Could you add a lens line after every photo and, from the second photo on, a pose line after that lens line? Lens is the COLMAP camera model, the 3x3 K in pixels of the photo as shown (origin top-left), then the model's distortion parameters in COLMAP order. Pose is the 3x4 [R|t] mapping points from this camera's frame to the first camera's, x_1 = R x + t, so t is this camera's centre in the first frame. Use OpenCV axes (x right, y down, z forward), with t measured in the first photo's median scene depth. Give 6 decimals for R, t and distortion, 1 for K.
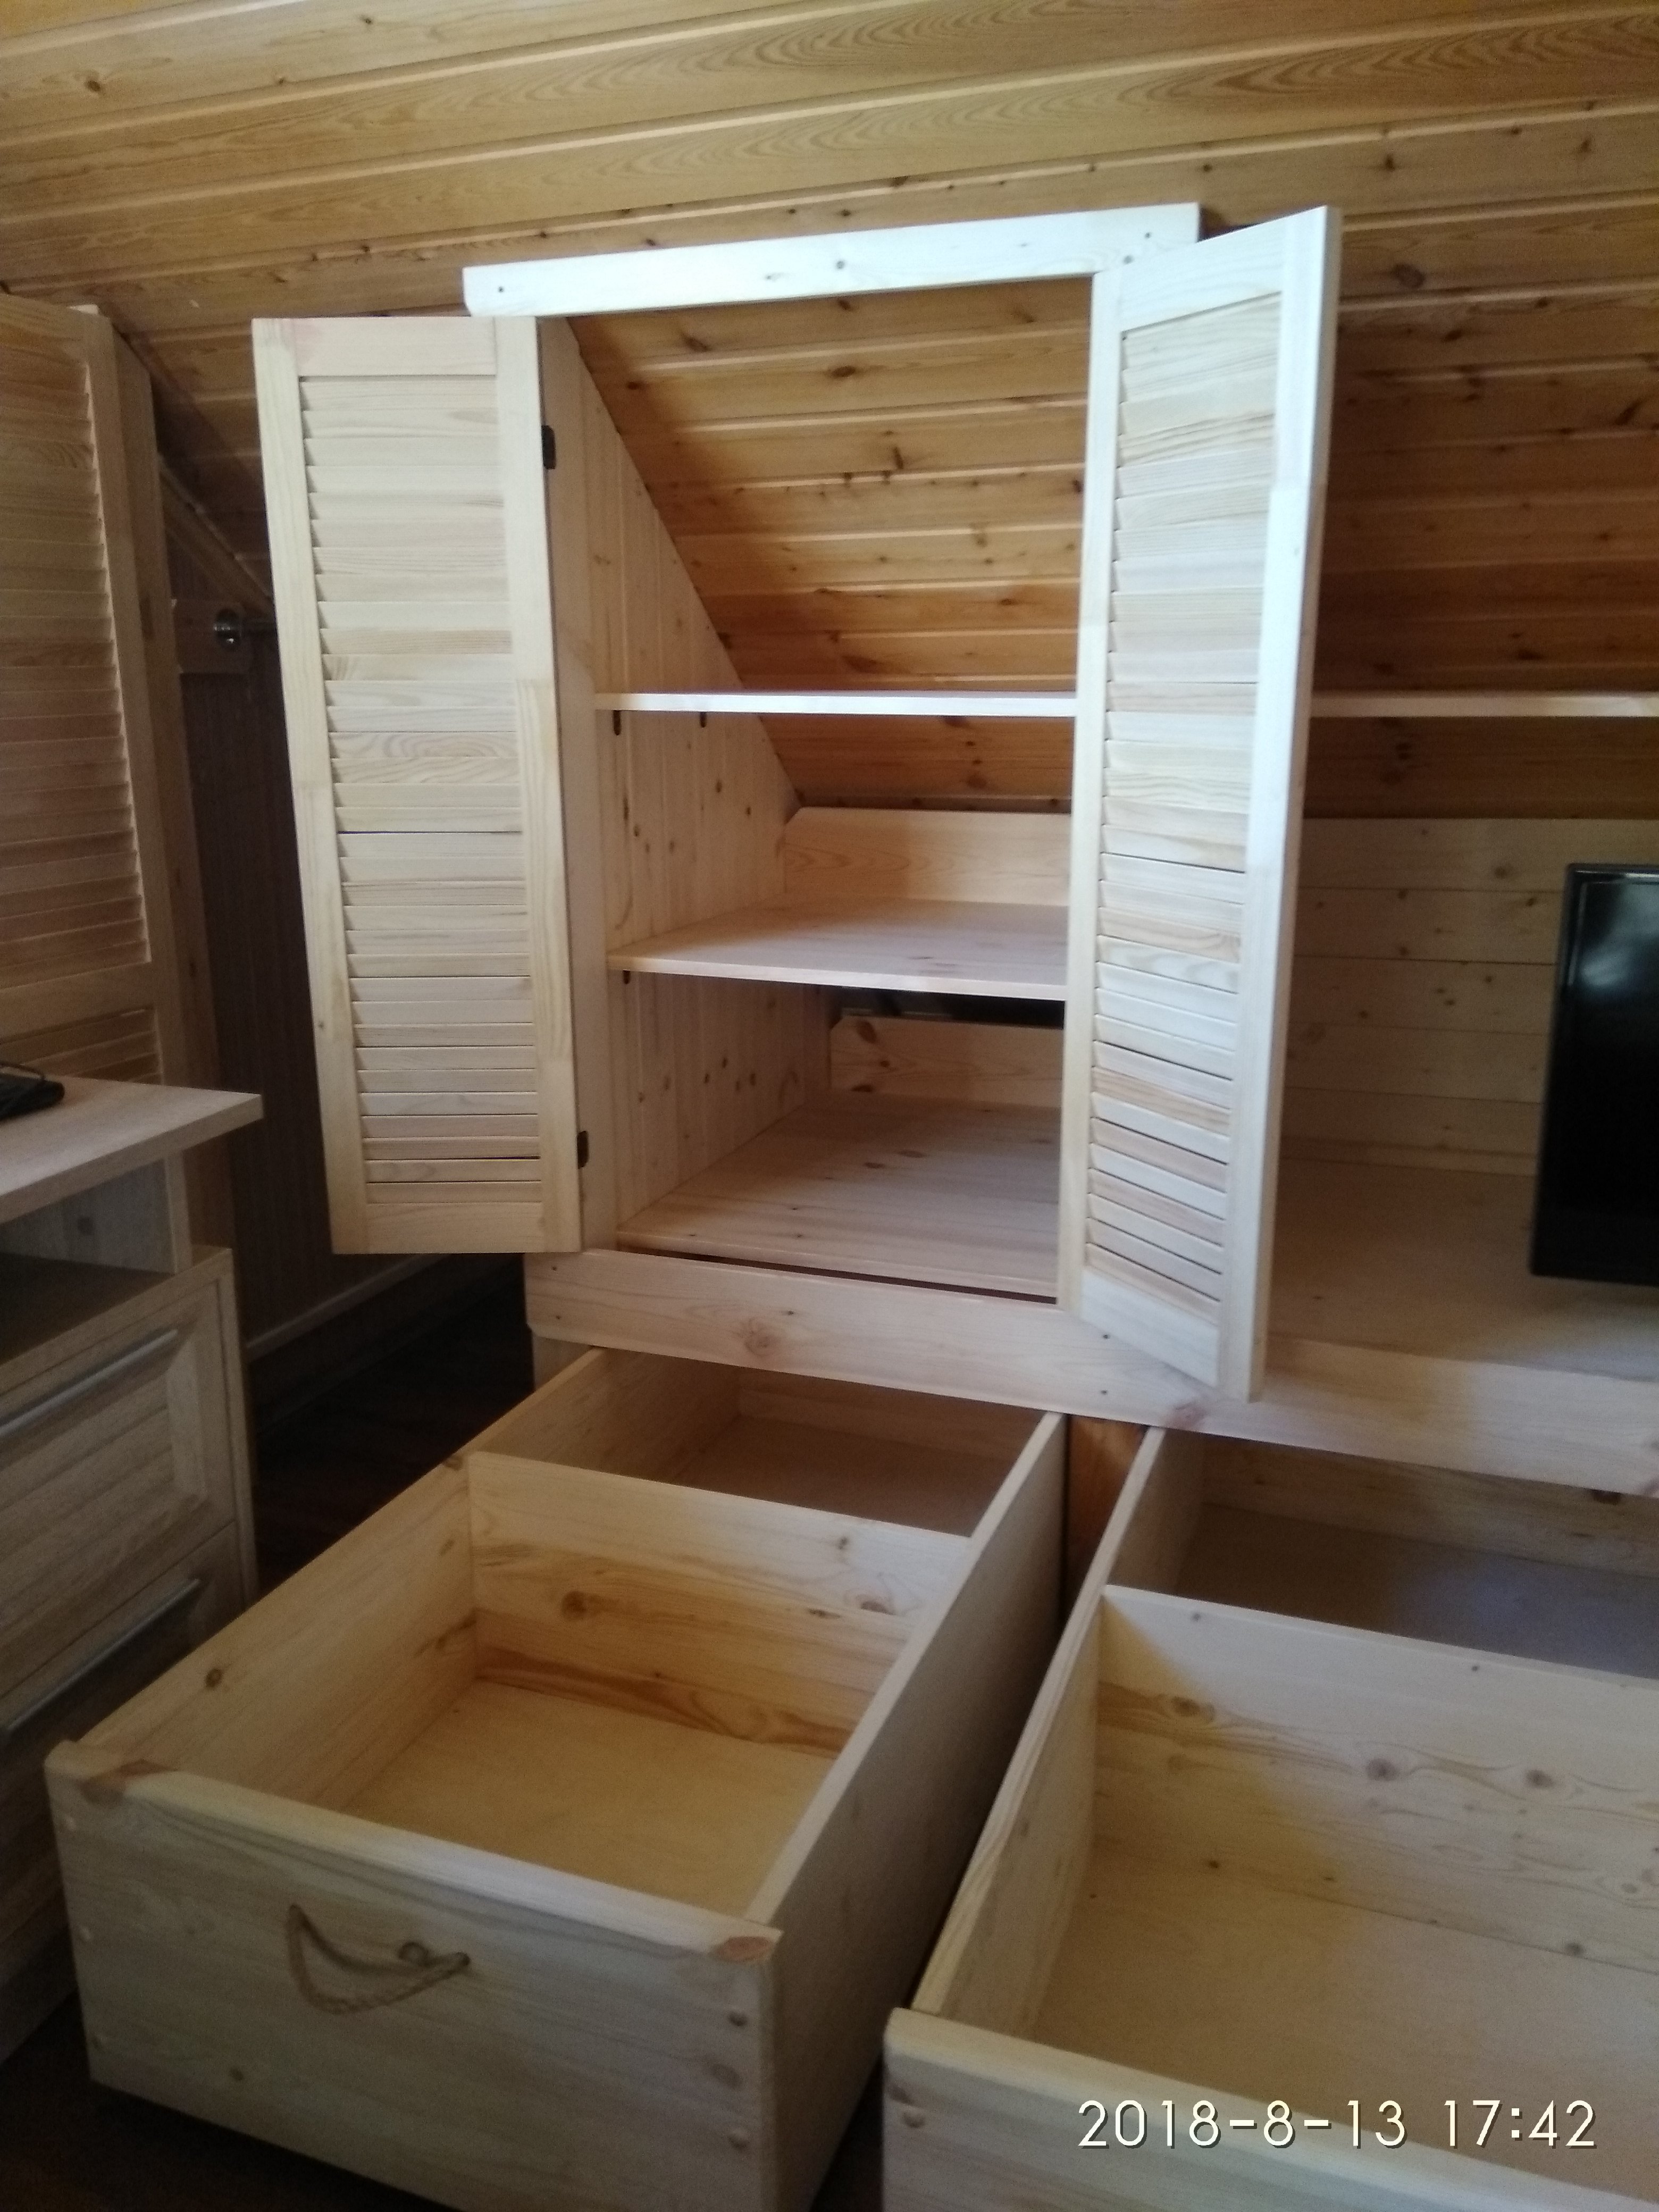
lens RADIAL K [[1777.5, 0, 828.5], [0, 1777.5, 1175.9], [0, 0, 1]] dist [0.086059, -0.128651]
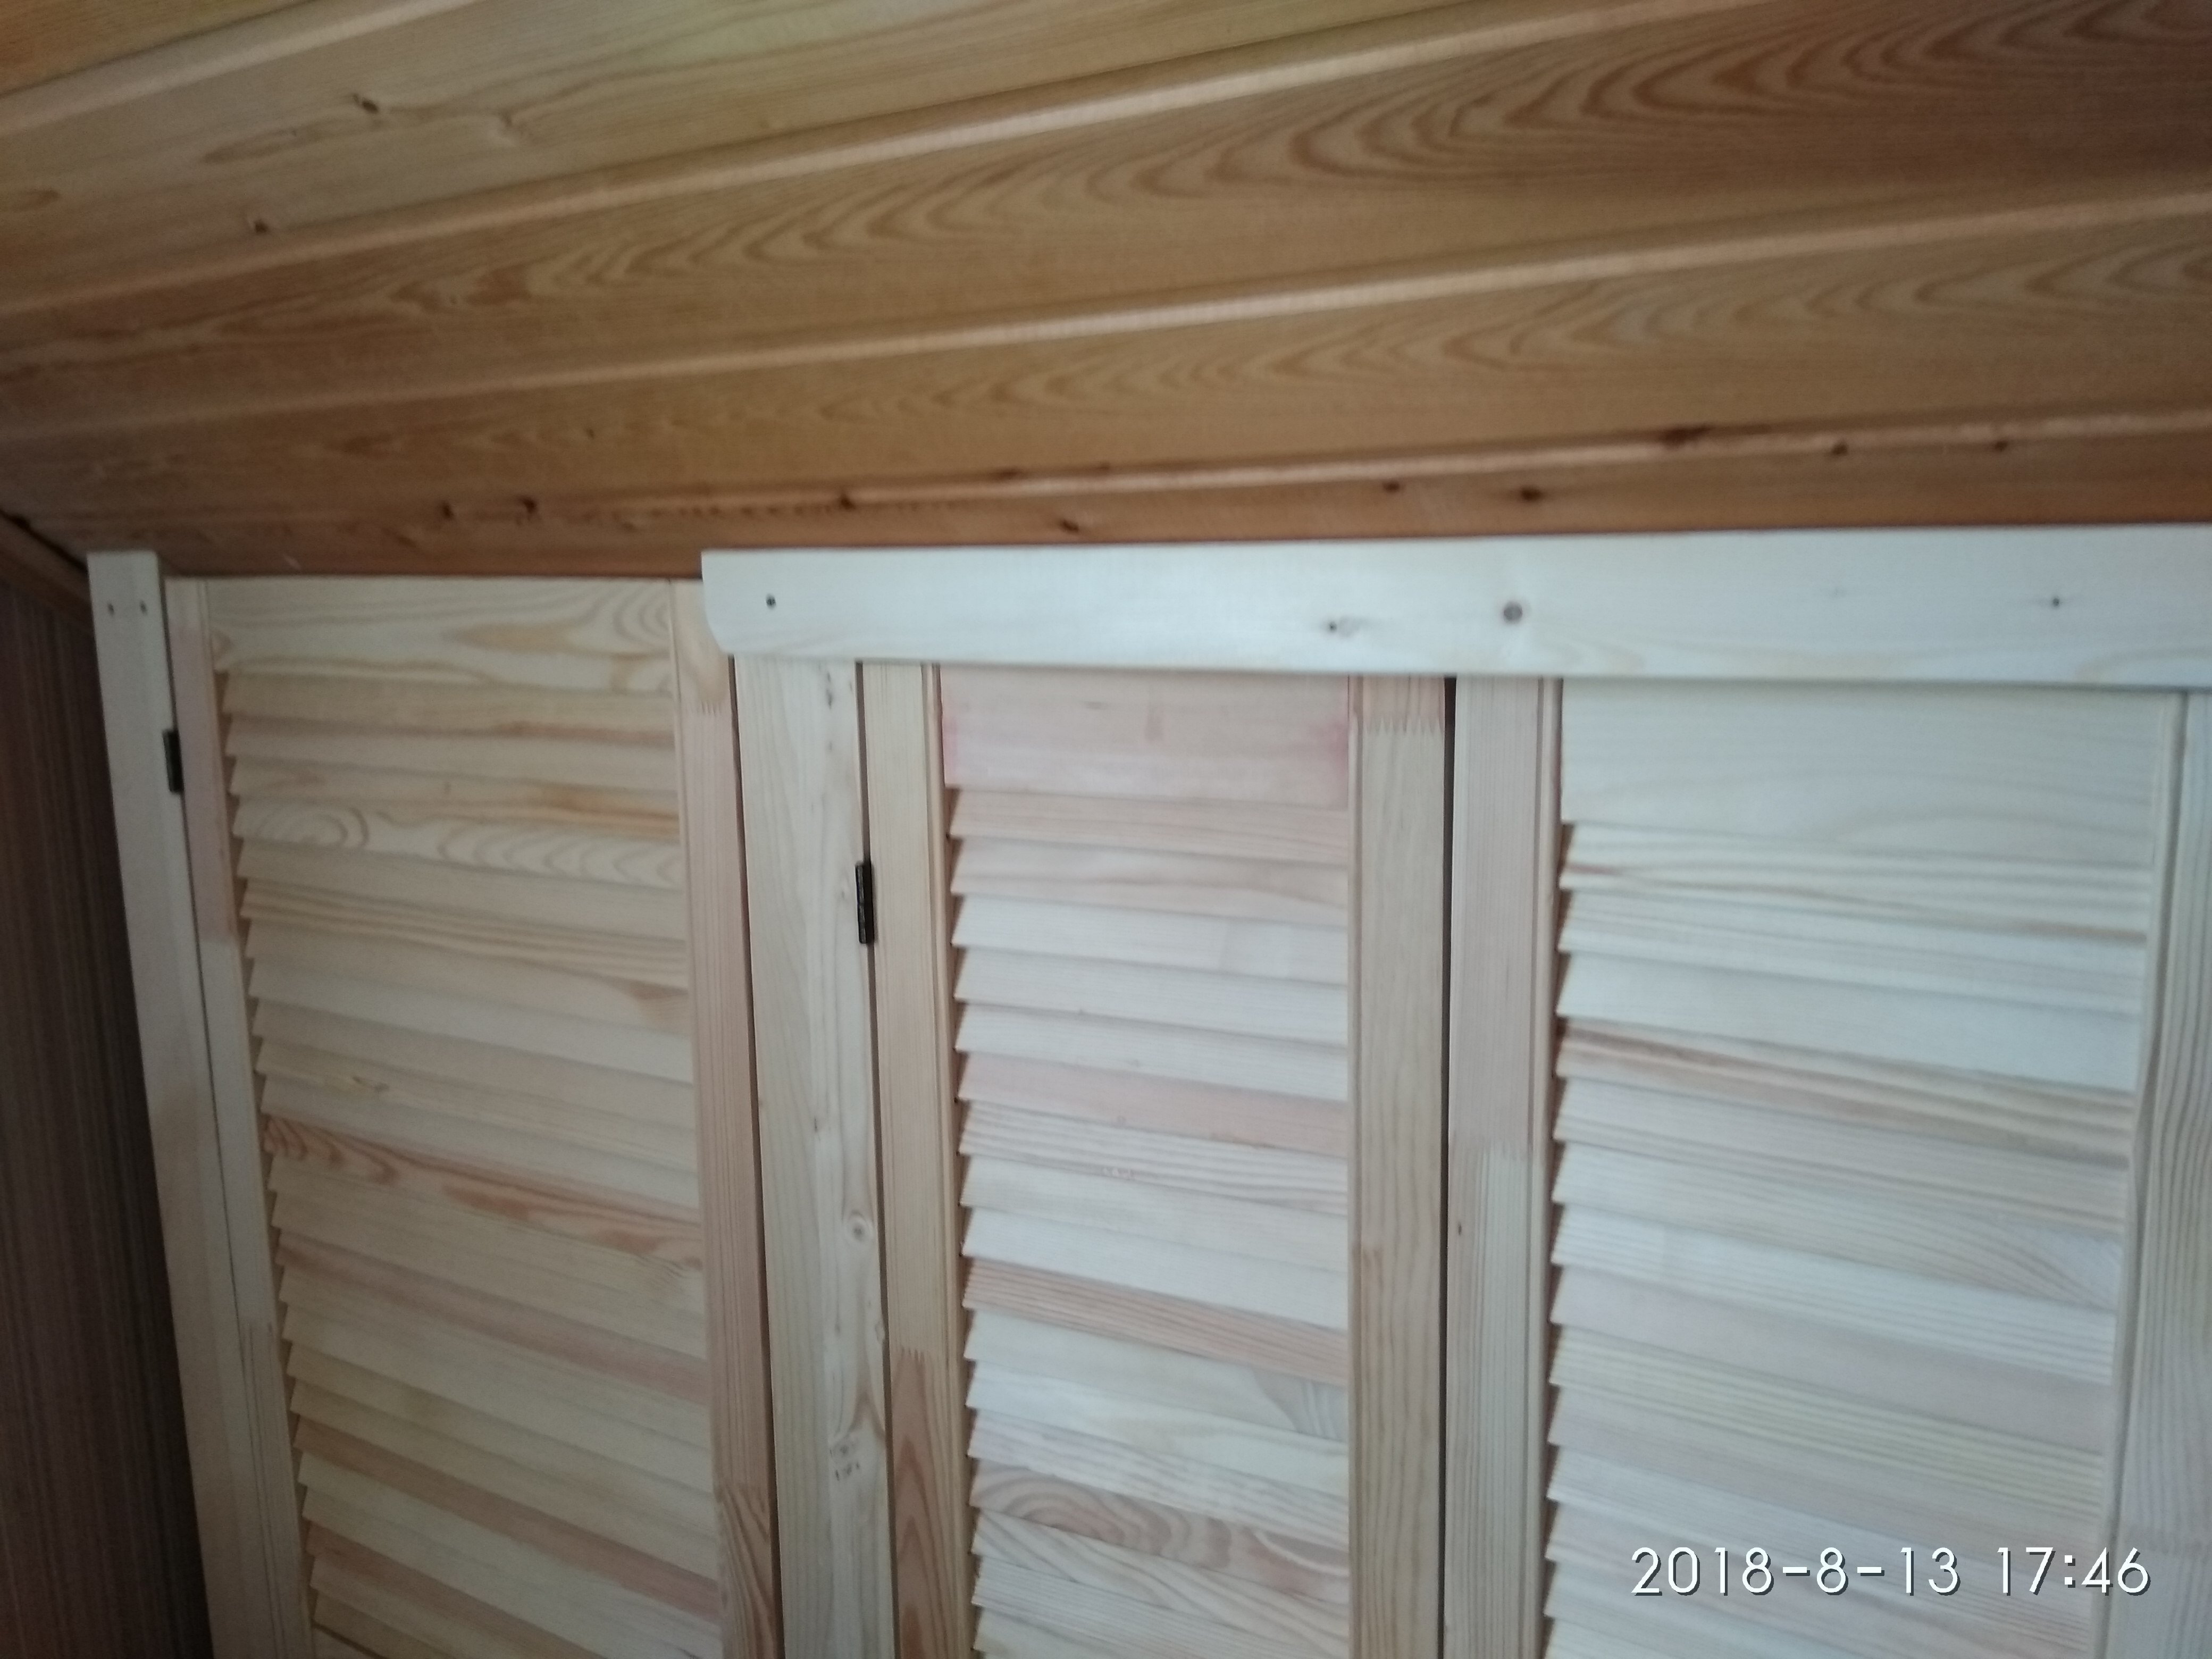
lens RADIAL K [[1769.6, 0, 1128.4], [0, 1769.6, 830.0], [0, 0, 1]] dist [0.154386, -0.301414]
pose [[0.985986, 0.013313, -0.166298, -0.010968], [-0.033608, 0.992225, -0.119831, -0.412383], [0.163410, 0.123740, 0.978767, 0.613953]]
